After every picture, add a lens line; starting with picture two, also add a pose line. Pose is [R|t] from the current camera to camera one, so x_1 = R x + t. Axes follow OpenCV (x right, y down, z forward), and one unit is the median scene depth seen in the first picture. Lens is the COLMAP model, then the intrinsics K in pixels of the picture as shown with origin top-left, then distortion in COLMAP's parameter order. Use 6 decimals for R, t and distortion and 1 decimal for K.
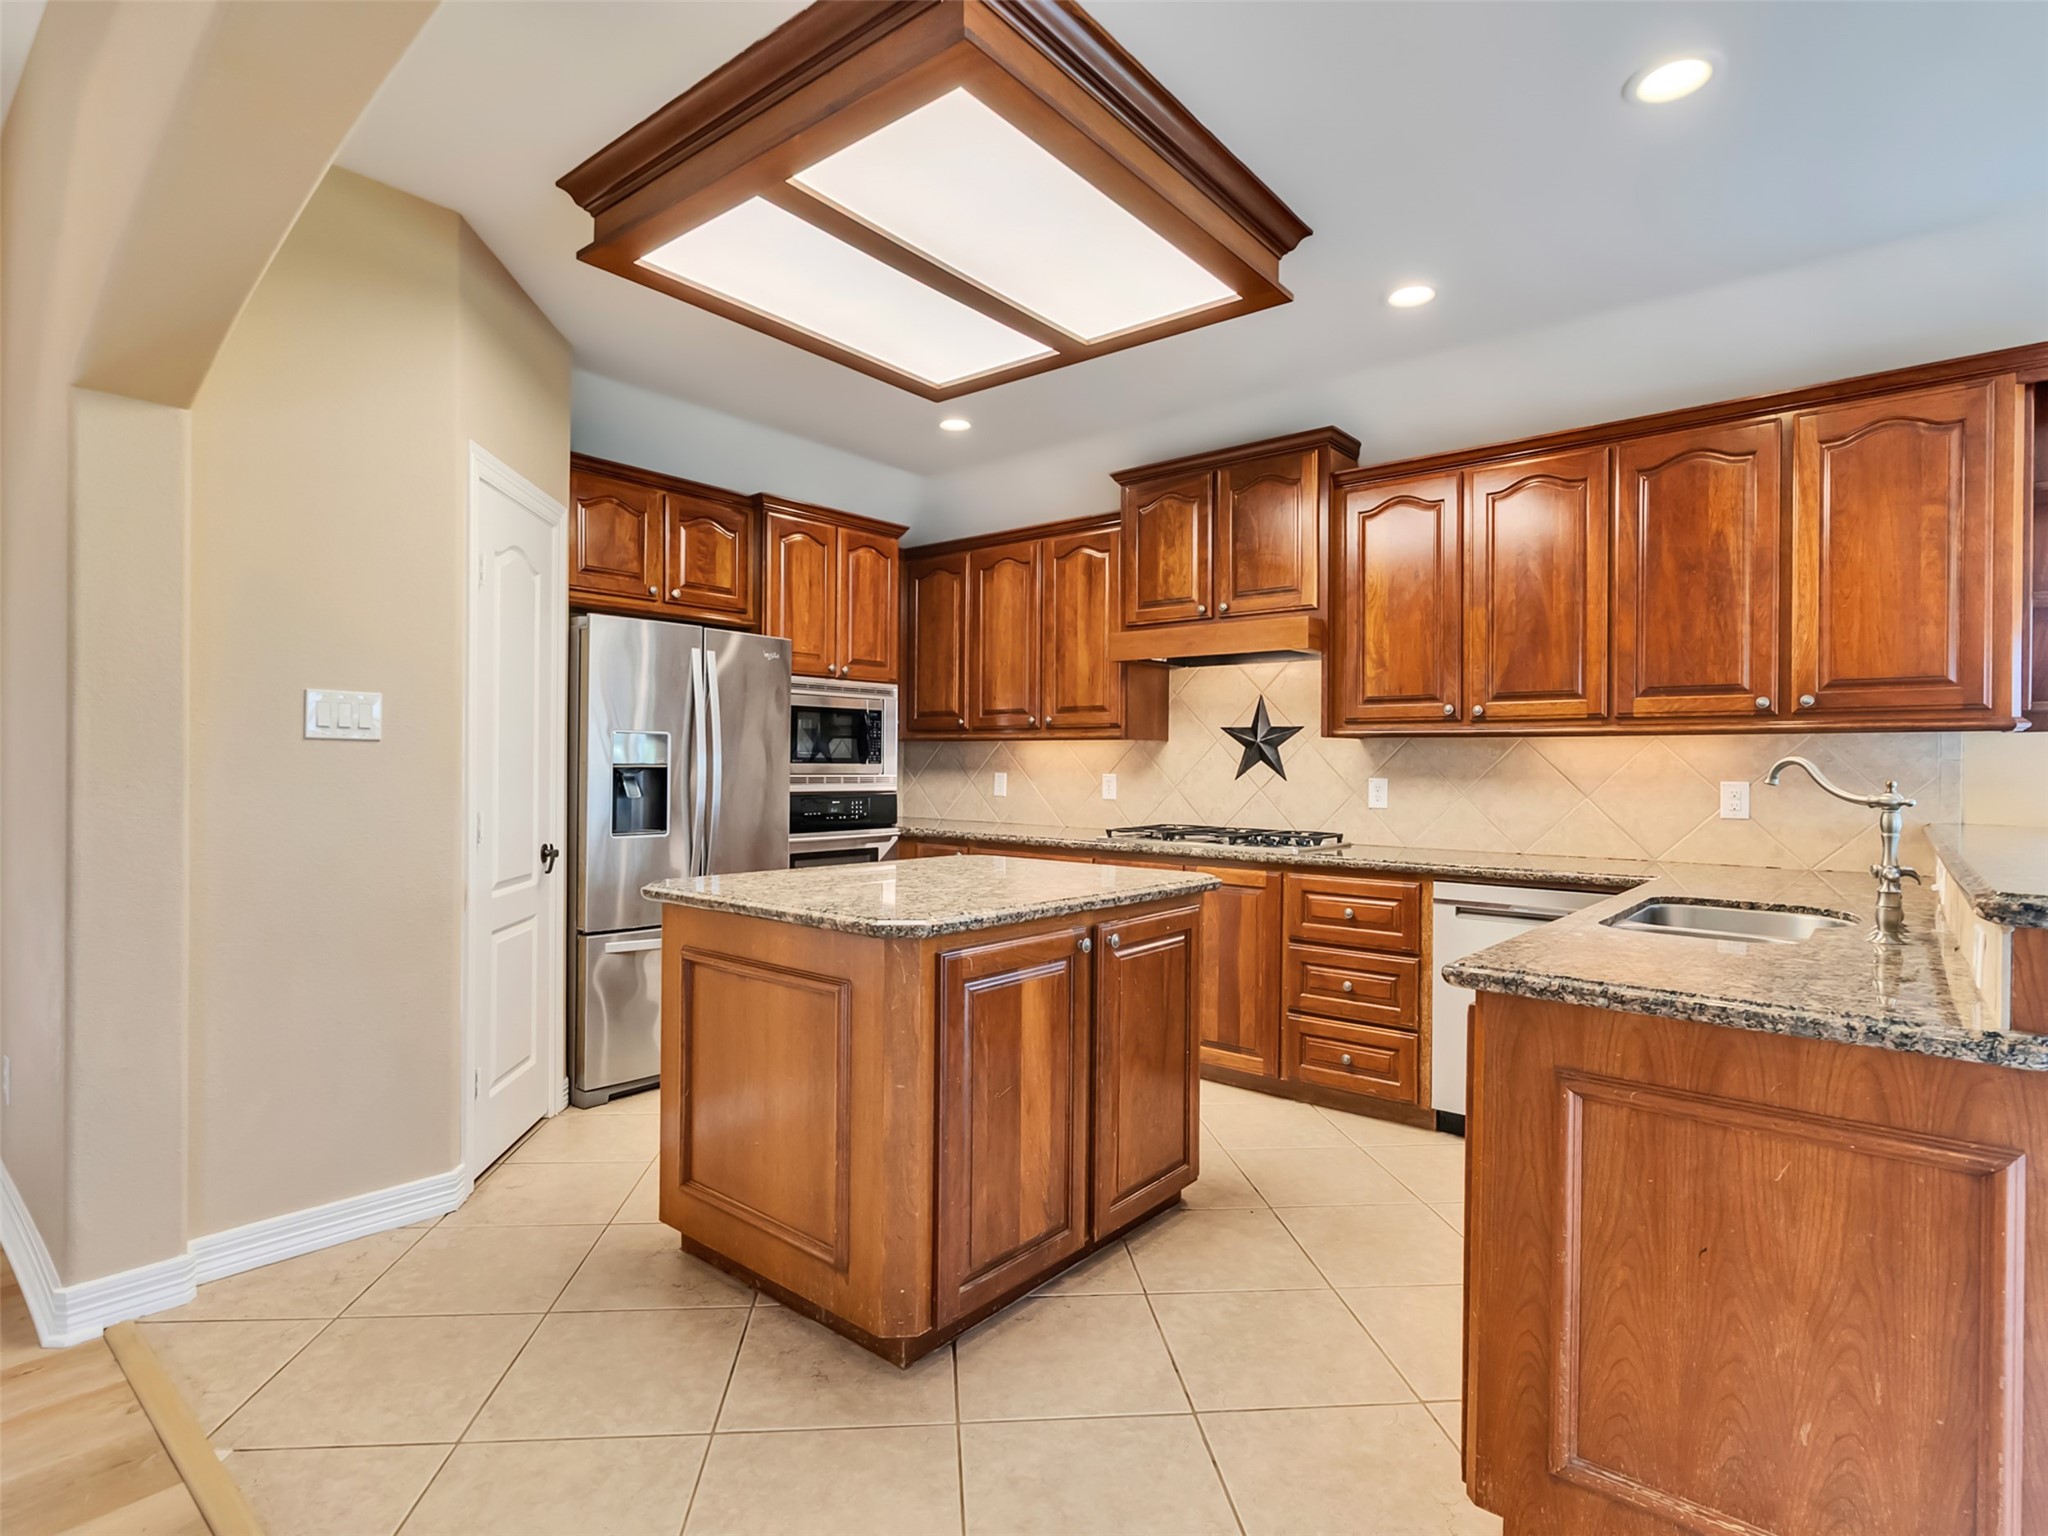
lens RADIAL K [[1048.1, 0, 1006.9], [0, 1048.1, 768.3], [0, 0, 1]] dist [-0.005680, 0.003569]
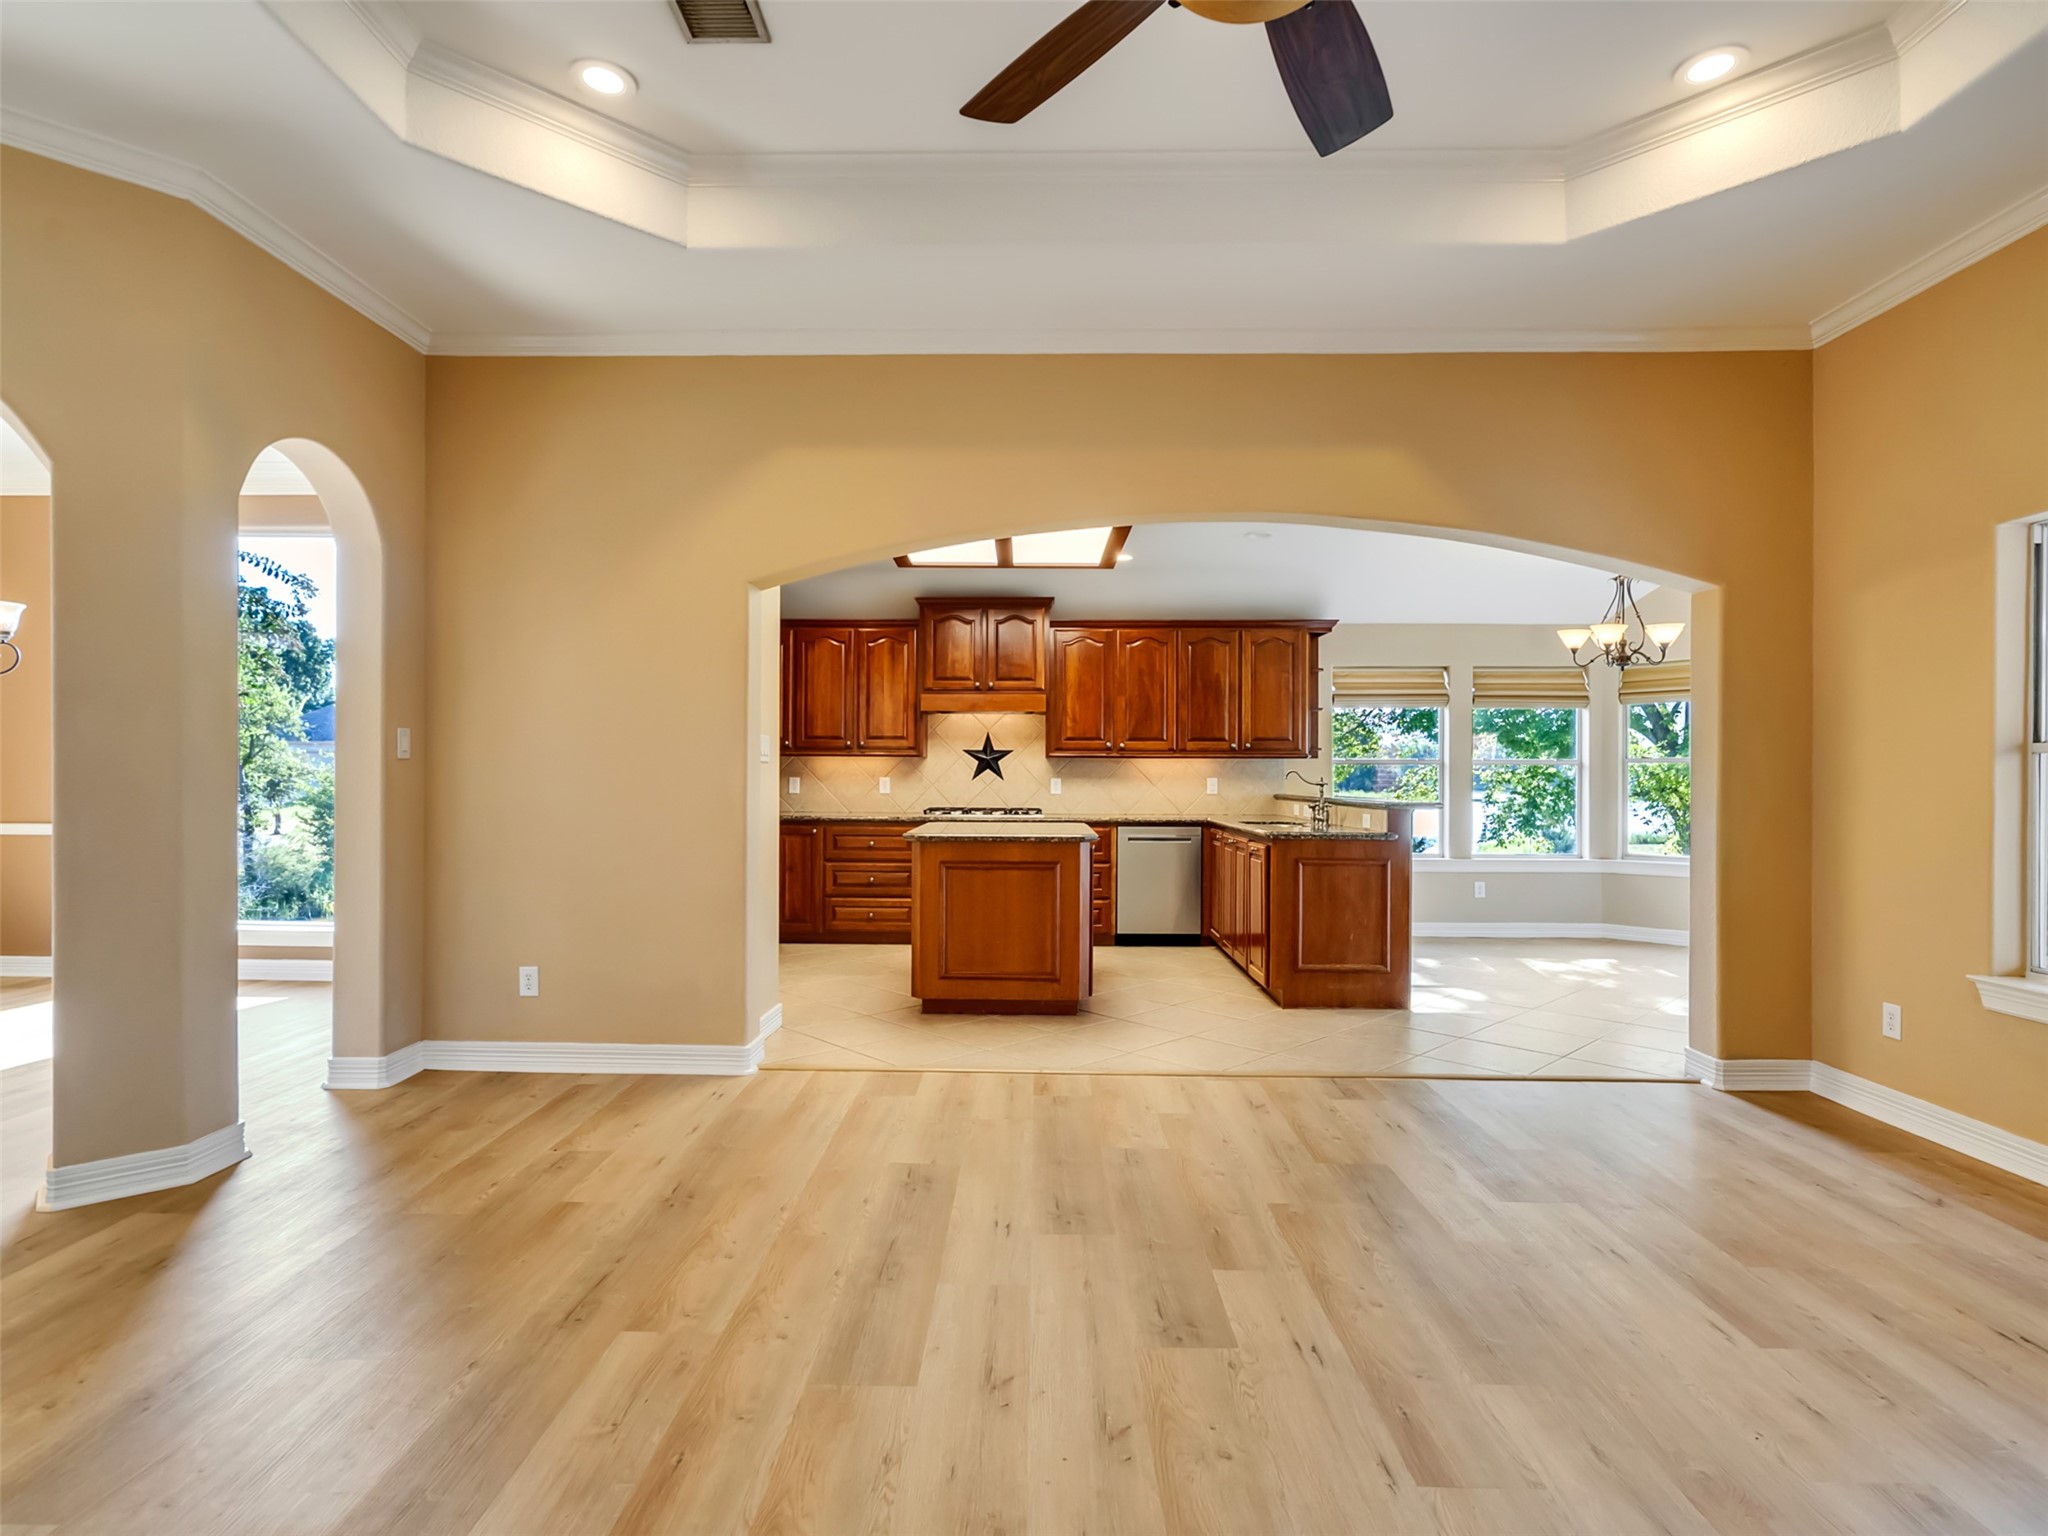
lens RADIAL K [[1048.1, 0, 1010.7], [0, 1048.1, 768.3], [0, 0, 1]] dist [-0.005680, 0.003569]
pose [[0.777914, -0.004045, 0.628358, -0.994278], [0.004898, 0.999988, 0.000373, -0.011003], [-0.628352, 0.002788, 0.777924, -0.471405]]
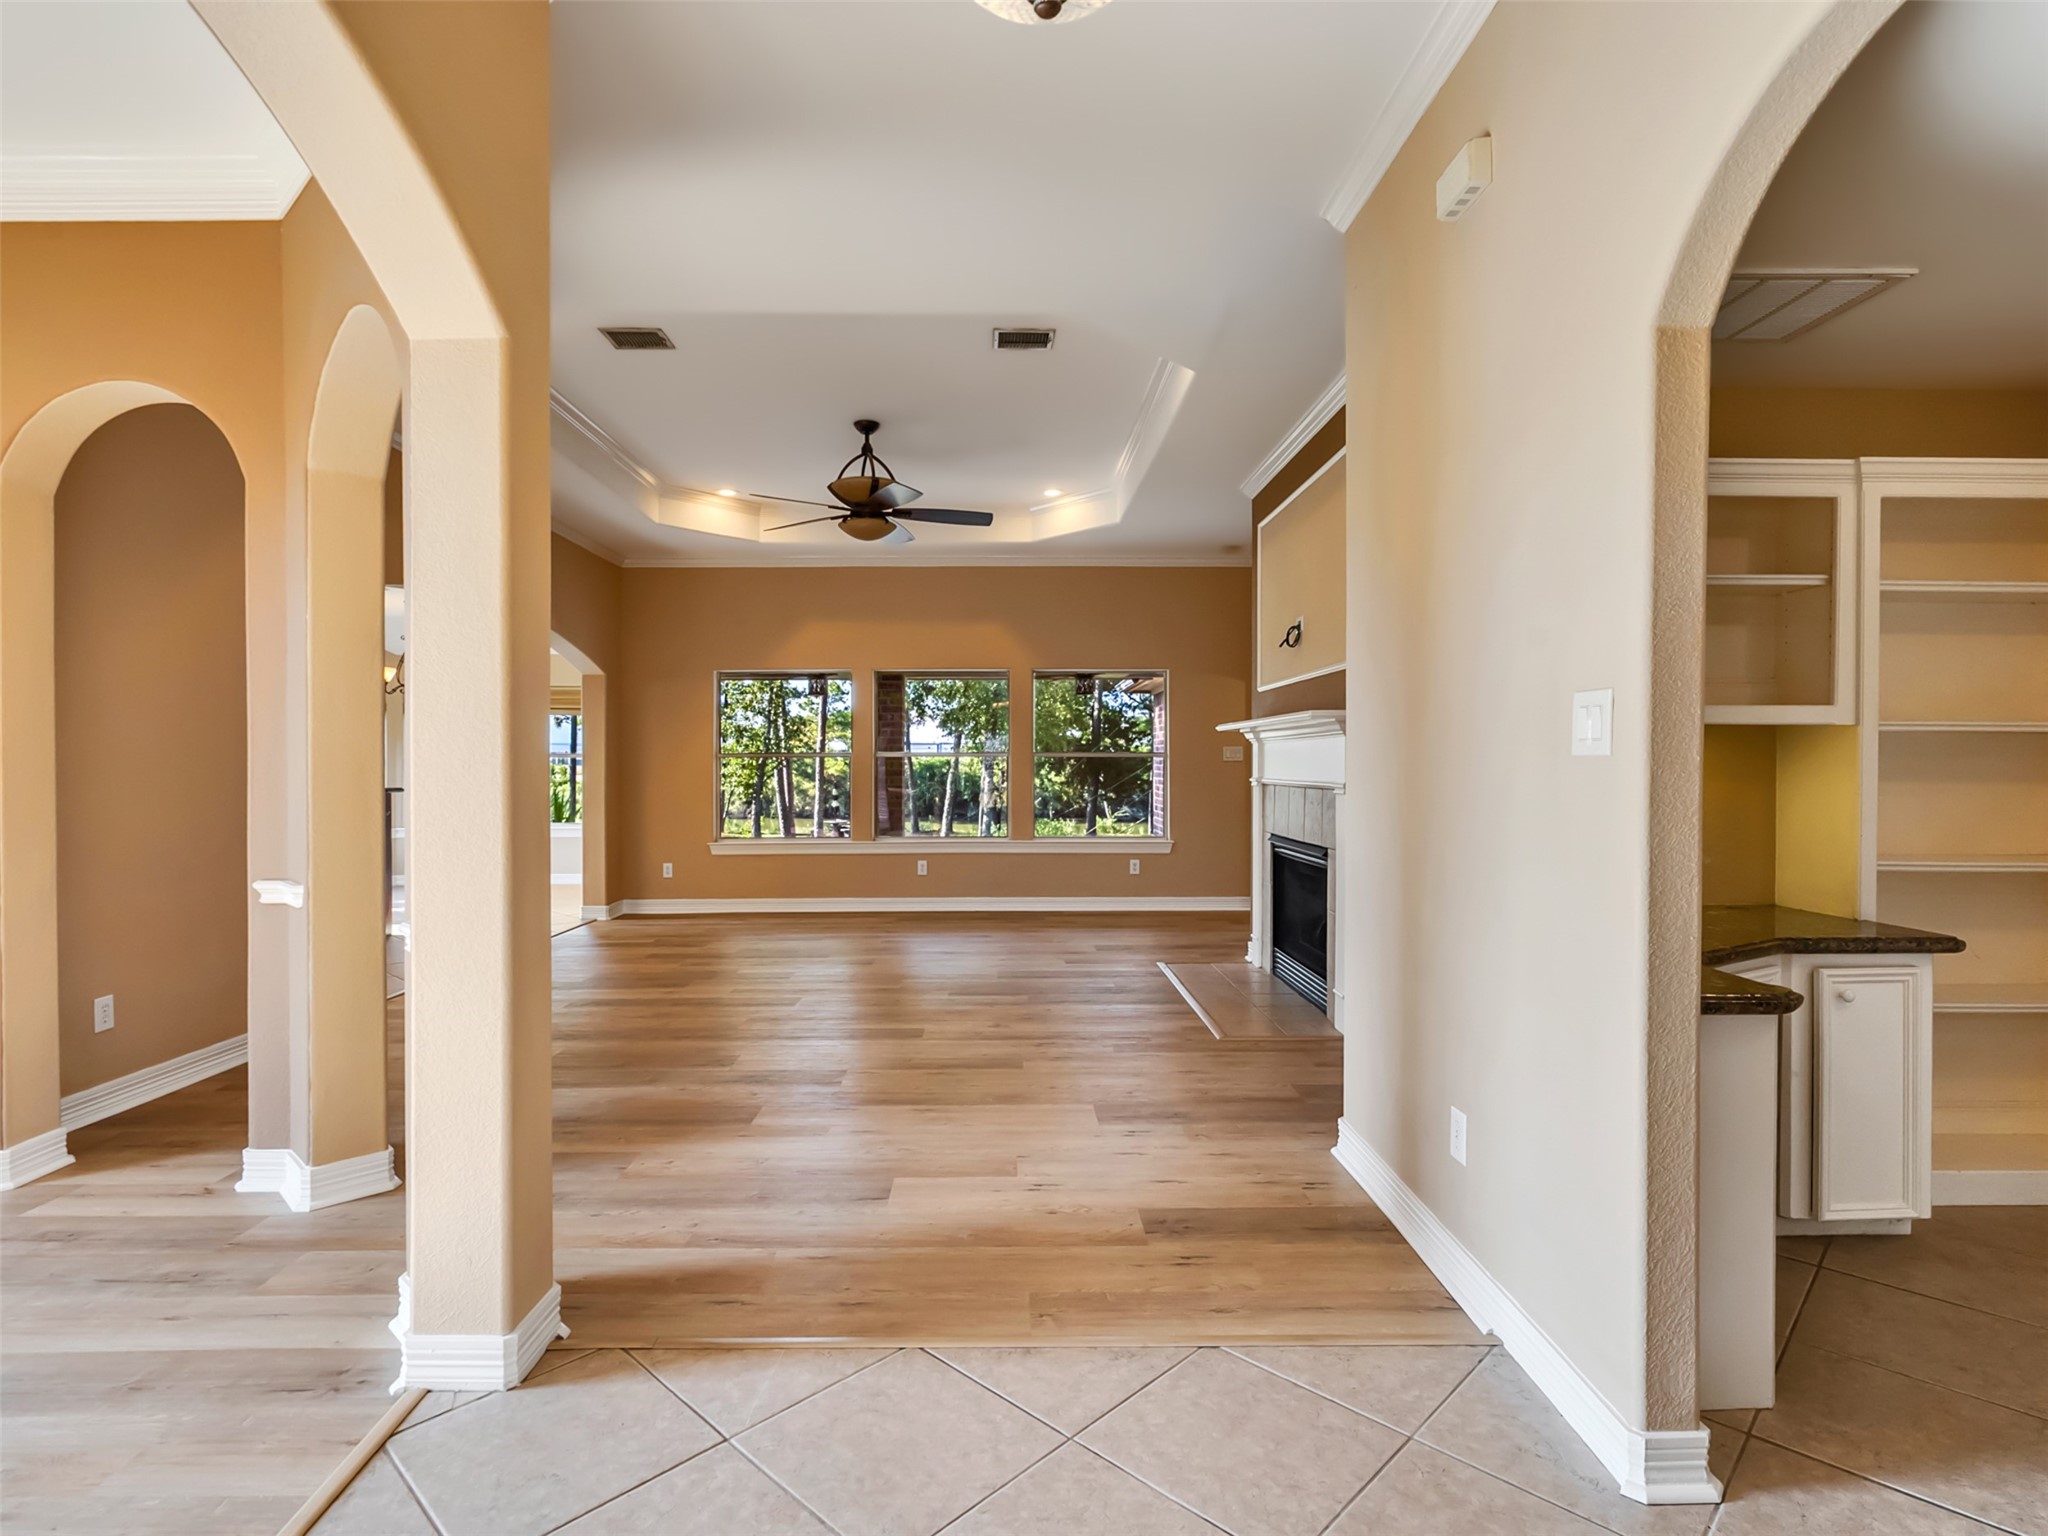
lens RADIAL K [[1048.1, 0, 1012.2], [0, 1048.1, 763.4], [0, 0, 1]] dist [-0.005680, 0.003569]
pose [[-0.659632, -0.006362, 0.751562, -1.978717], [0.000065, 0.999964, 0.008522, -0.026143], [-0.751589, 0.005671, -0.659607, 0.728783]]
